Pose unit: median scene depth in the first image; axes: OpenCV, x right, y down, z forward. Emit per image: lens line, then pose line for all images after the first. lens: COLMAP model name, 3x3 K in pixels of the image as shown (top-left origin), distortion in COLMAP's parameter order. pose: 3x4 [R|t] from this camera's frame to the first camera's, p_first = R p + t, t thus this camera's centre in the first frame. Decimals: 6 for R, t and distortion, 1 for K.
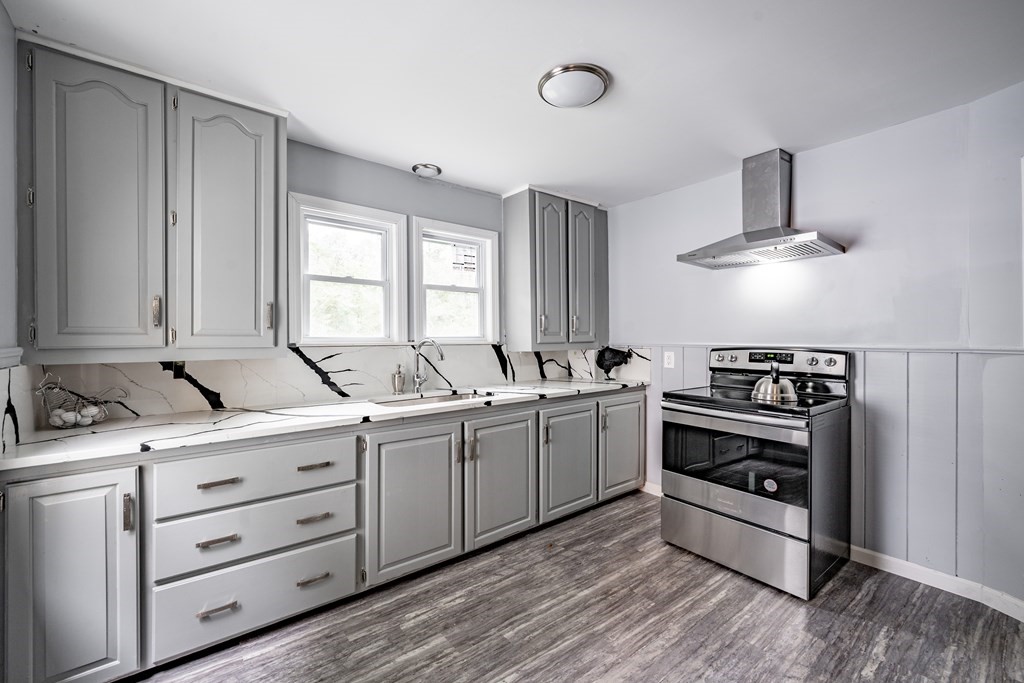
lens RADIAL K [[424.0, 0, 527.7], [0, 424.0, 343.1], [0, 0, 1]] dist [-0.000409, -0.000318]
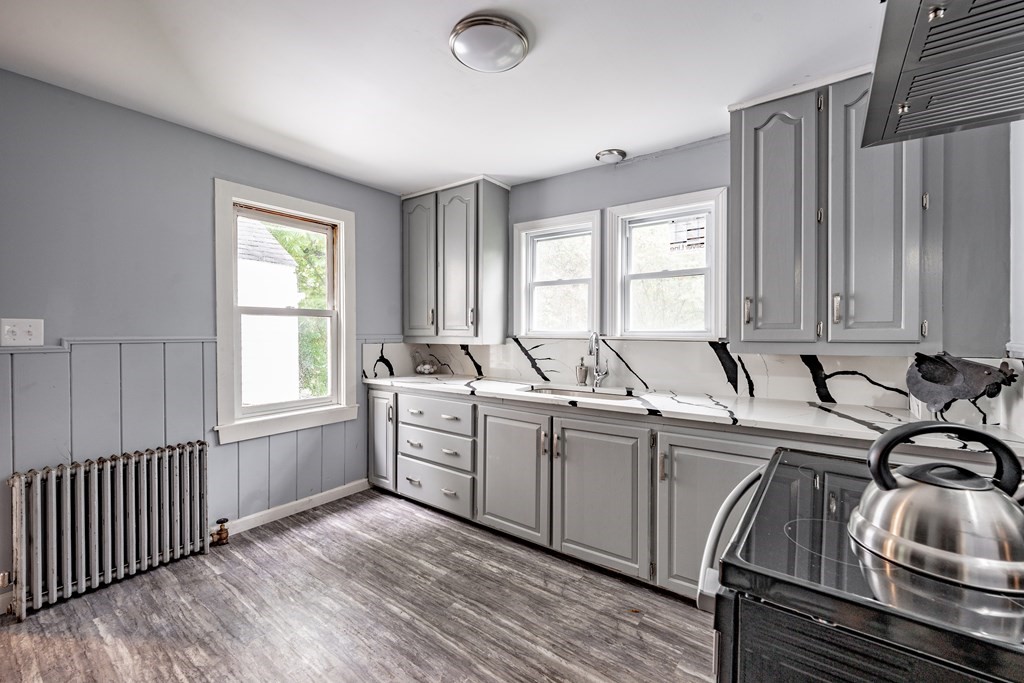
lens RADIAL K [[425.9, 0, 499.6], [0, 425.9, 342.5], [0, 0, 1]] dist [0.000889, -0.000205]
pose [[0.238728, 0.027554, -0.970695, 0.725707], [-0.017740, 0.999554, 0.024010, -0.008230], [0.970924, 0.011488, 0.239111, 0.596988]]
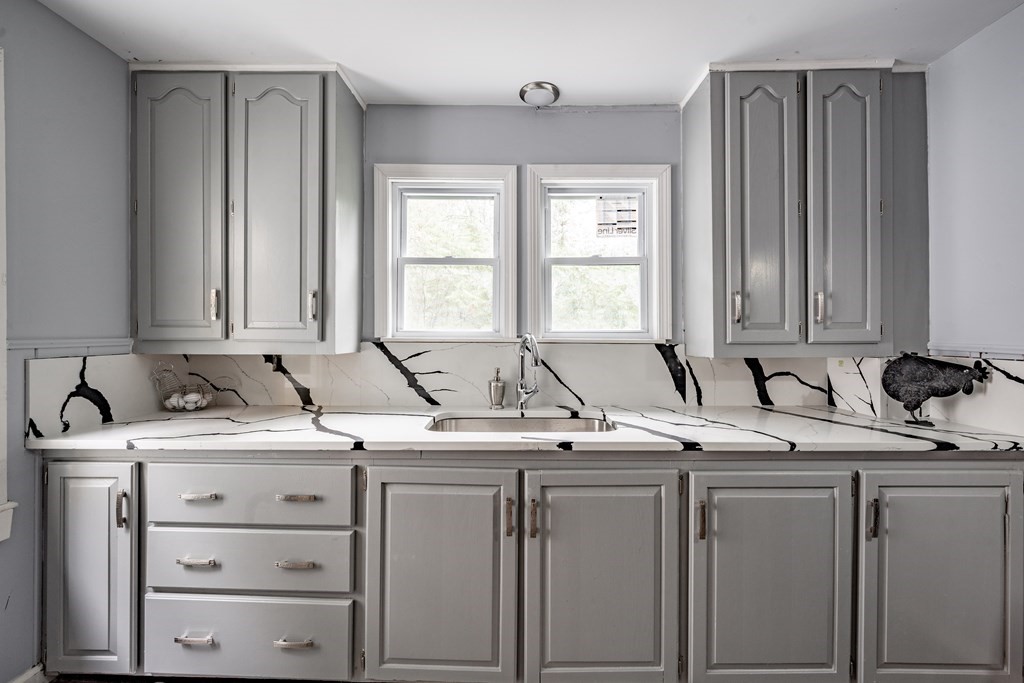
lens RADIAL K [[434.5, 0, 515.5], [0, 434.5, 336.1], [0, 0, 1]] dist [-0.000943, -0.000363]
pose [[0.763842, 0.009724, -0.645330, 0.225815], [-0.014387, 0.999895, -0.001962, -0.005165], [0.645243, 0.010783, 0.763901, 0.479532]]
